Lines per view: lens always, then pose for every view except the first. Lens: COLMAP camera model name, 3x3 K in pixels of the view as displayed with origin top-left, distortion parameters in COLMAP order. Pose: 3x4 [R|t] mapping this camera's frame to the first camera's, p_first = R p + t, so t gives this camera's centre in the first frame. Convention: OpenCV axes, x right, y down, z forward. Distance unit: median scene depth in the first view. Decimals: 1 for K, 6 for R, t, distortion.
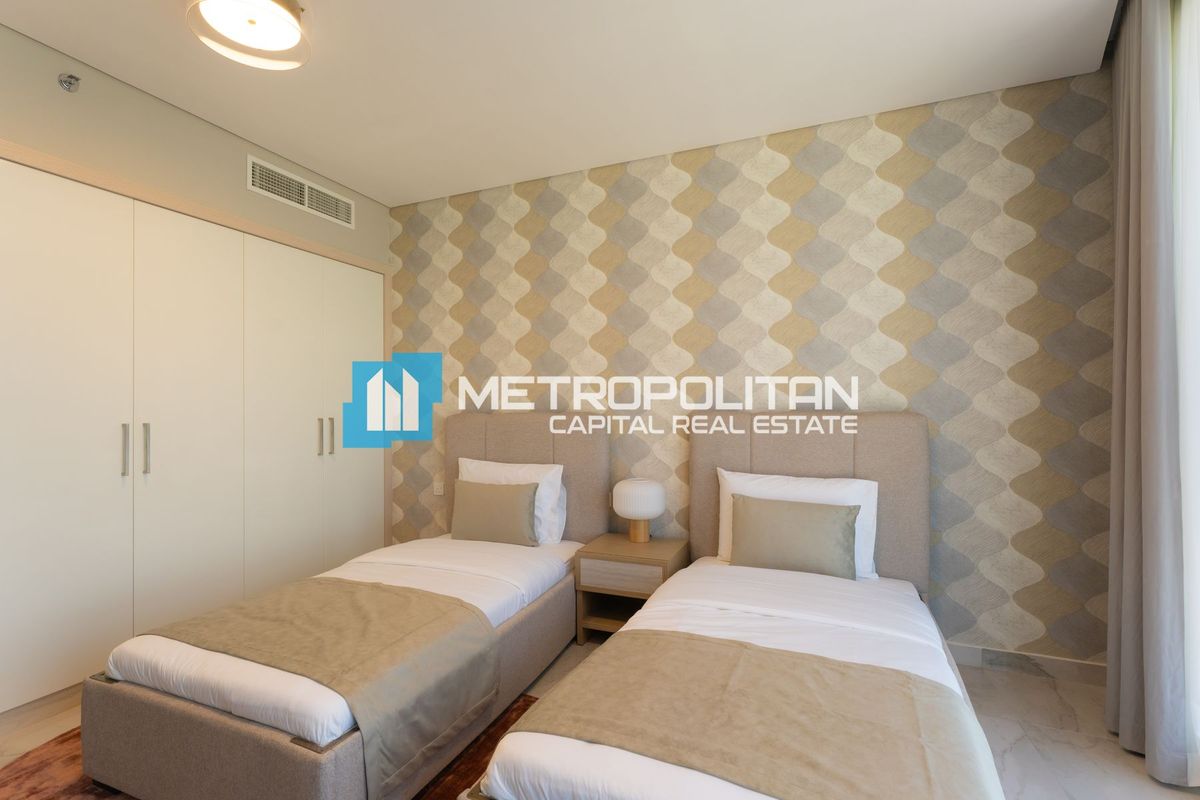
lens RADIAL K [[546.0, 0, 585.8], [0, 546.0, 399.4], [0, 0, 1]] dist [-0.000472, 0.000214]
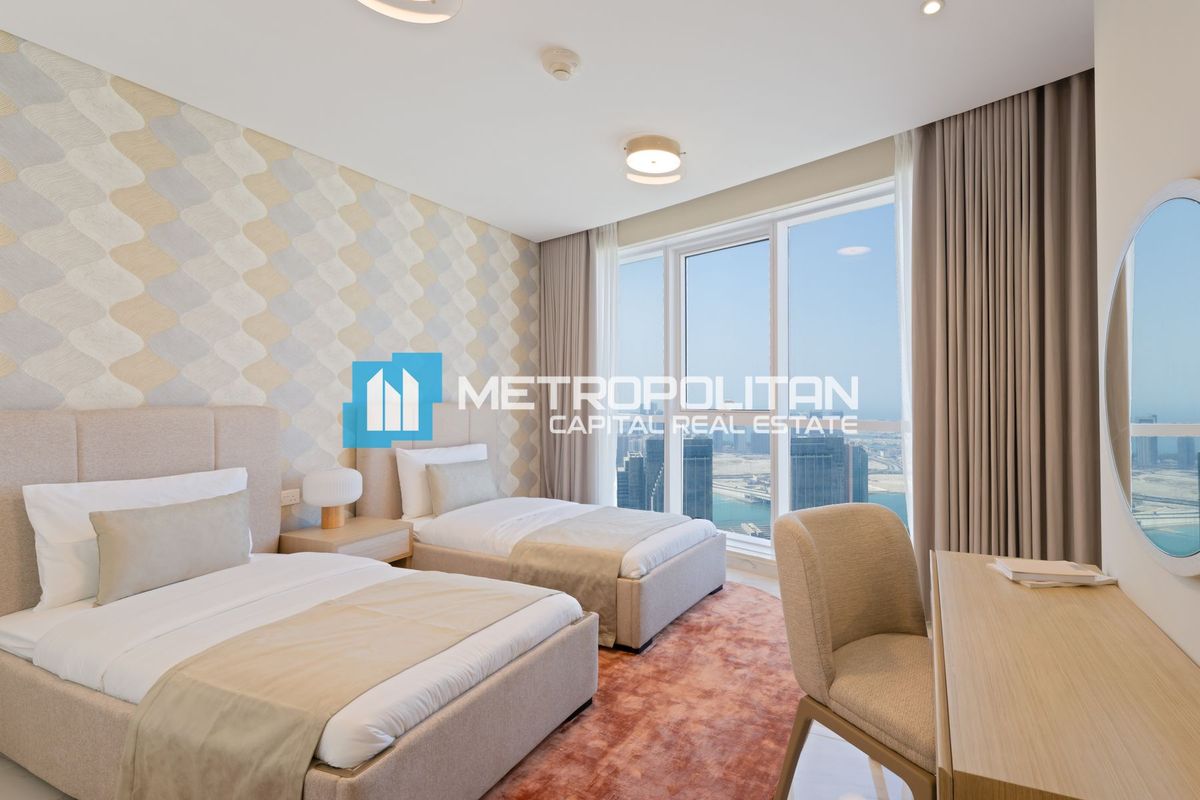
lens RADIAL K [[546.0, 0, 585.8], [0, 546.0, 399.4], [0, 0, 1]] dist [-0.000472, 0.000214]
pose [[0.150040, 0.005044, 0.988667, -0.686191], [-0.010881, 0.999935, -0.003450, 0.010529], [-0.988620, -0.010240, 0.150085, 0.285616]]
